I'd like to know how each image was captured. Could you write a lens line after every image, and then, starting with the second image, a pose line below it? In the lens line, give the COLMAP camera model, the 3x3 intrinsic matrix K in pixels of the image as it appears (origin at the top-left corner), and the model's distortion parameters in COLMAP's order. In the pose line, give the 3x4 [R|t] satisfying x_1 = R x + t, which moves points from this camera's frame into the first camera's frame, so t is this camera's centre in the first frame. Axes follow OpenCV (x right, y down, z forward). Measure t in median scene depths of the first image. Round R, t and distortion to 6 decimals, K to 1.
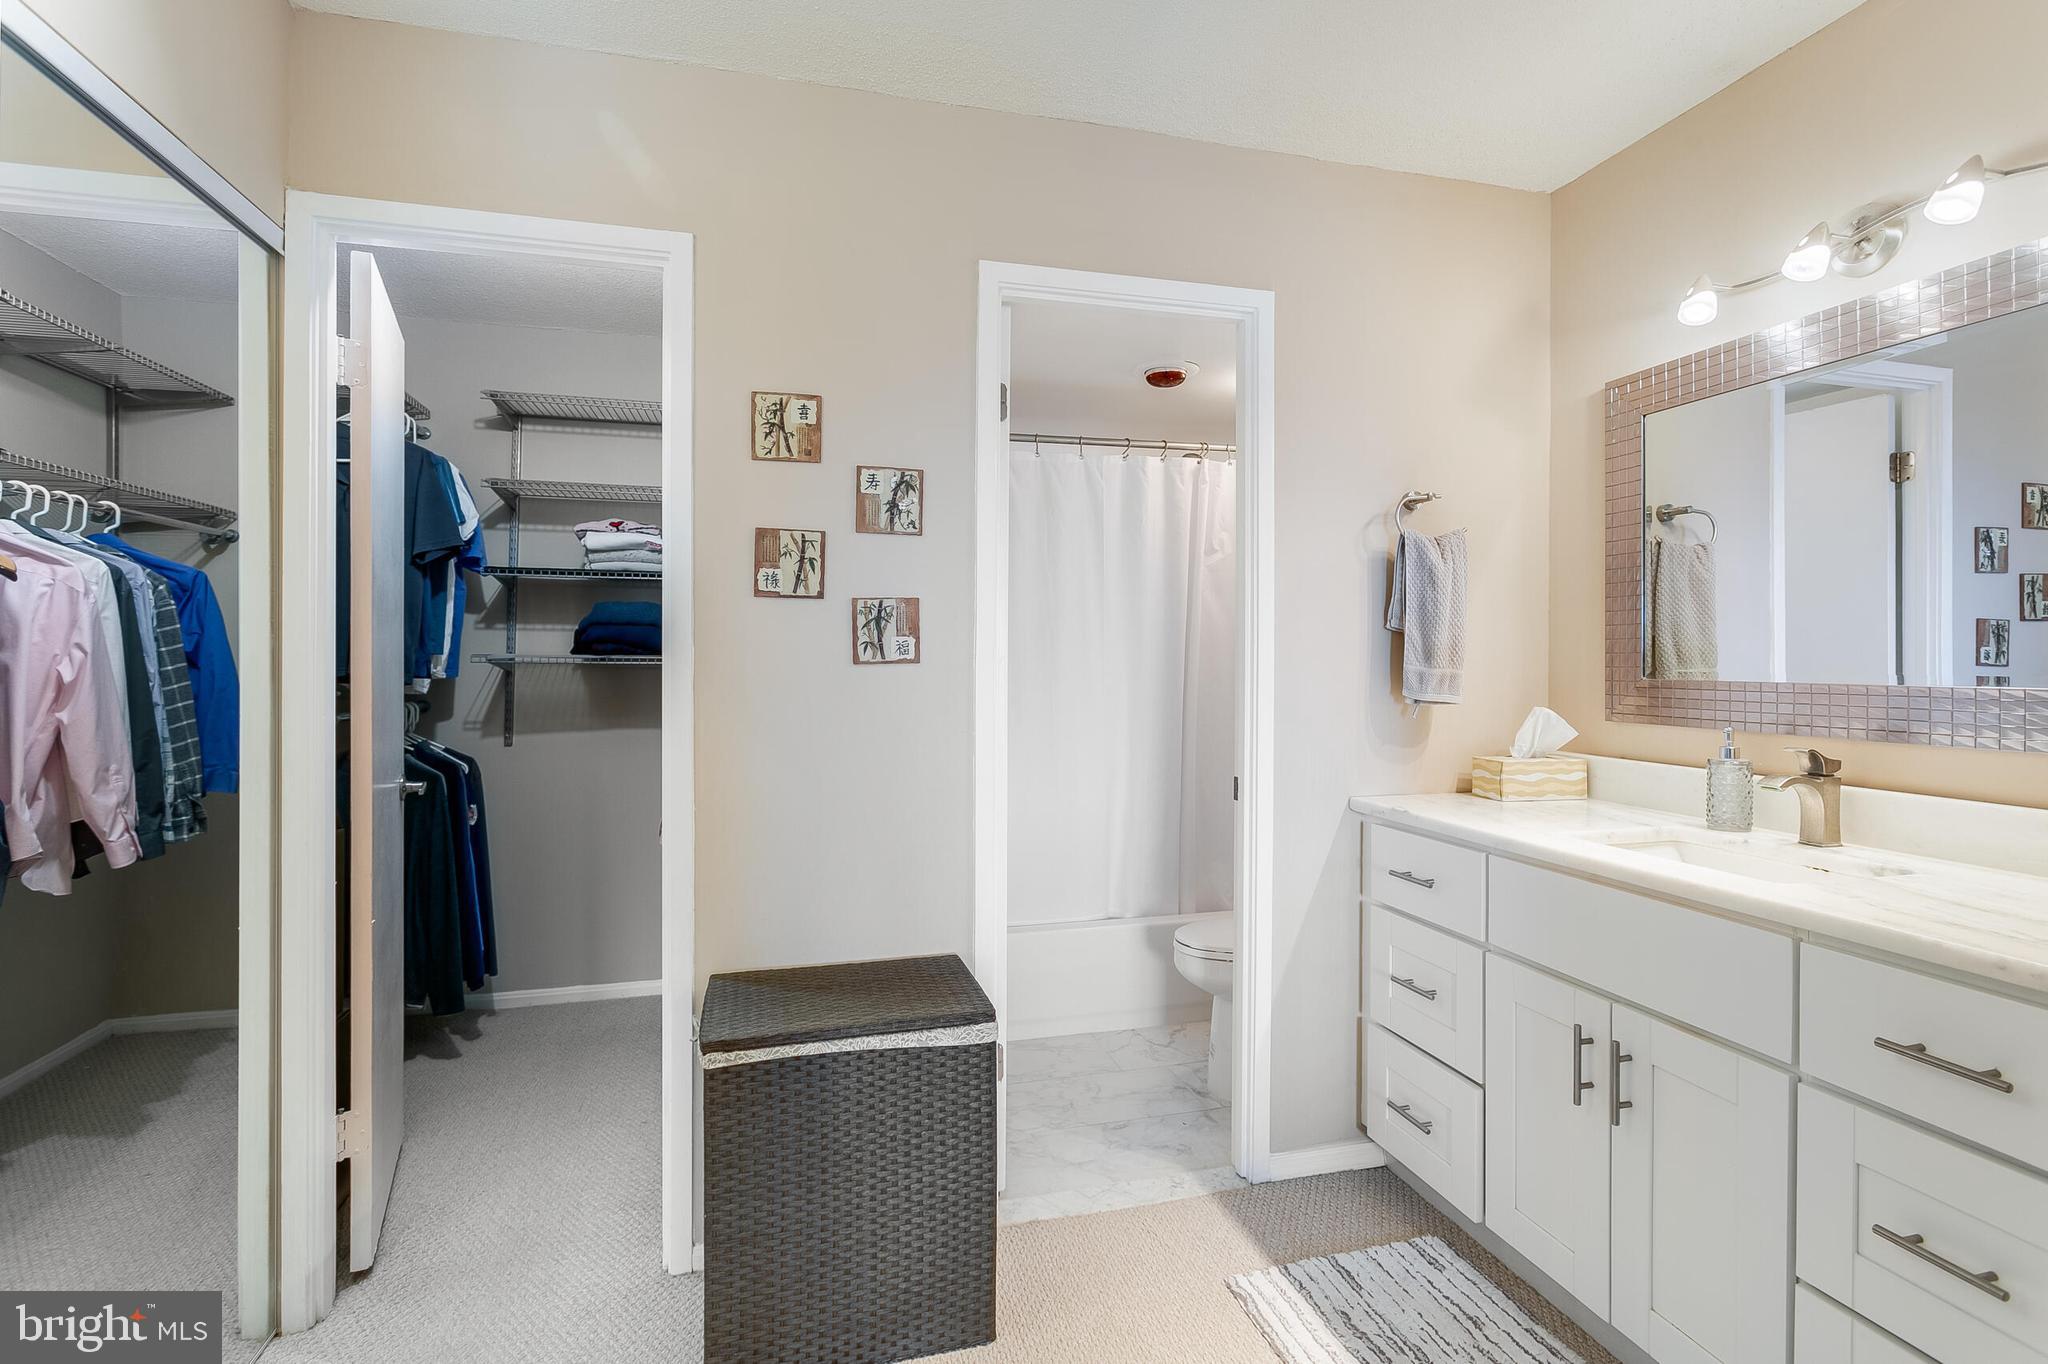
lens RADIAL K [[968.2, 0, 1020.8], [0, 968.2, 664.8], [0, 0, 1]] dist [-0.000716, 0.000087]
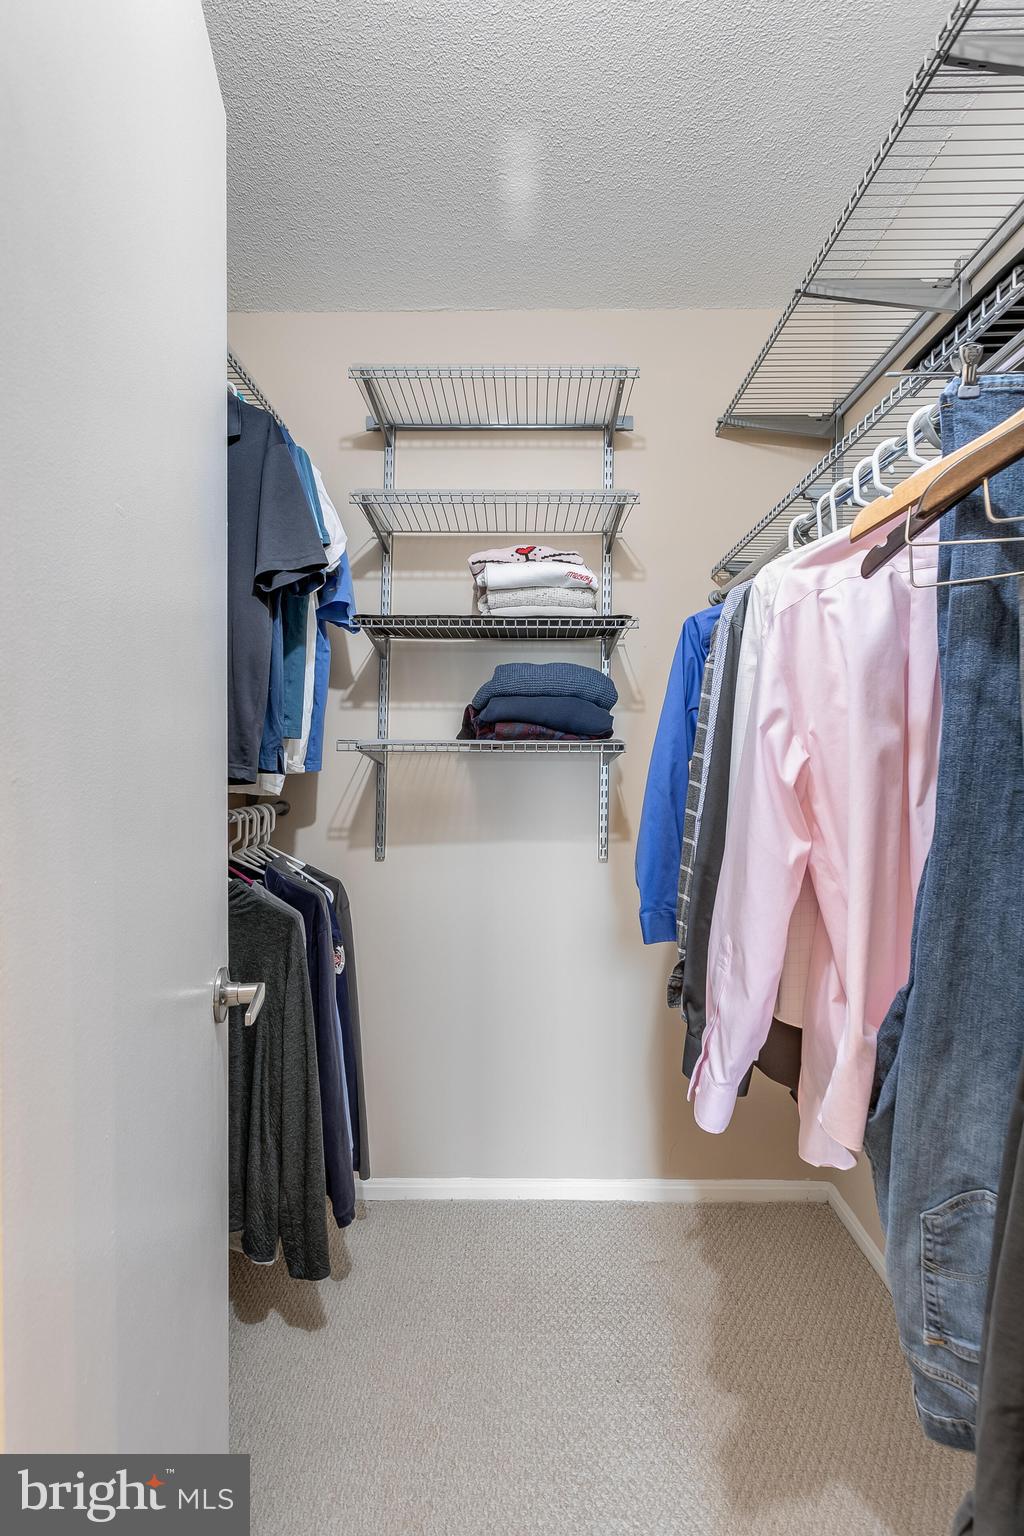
lens RADIAL K [[726.2, 0, 514.2], [0, 726.2, 766.3], [0, 0, 1]] dist [-0.000716, 0.000087]
pose [[0.964065, 0.006597, -0.265583, -0.290631], [-0.002529, 0.999874, 0.015656, 0.000436], [0.265653, -0.014422, 0.963961, 0.502853]]
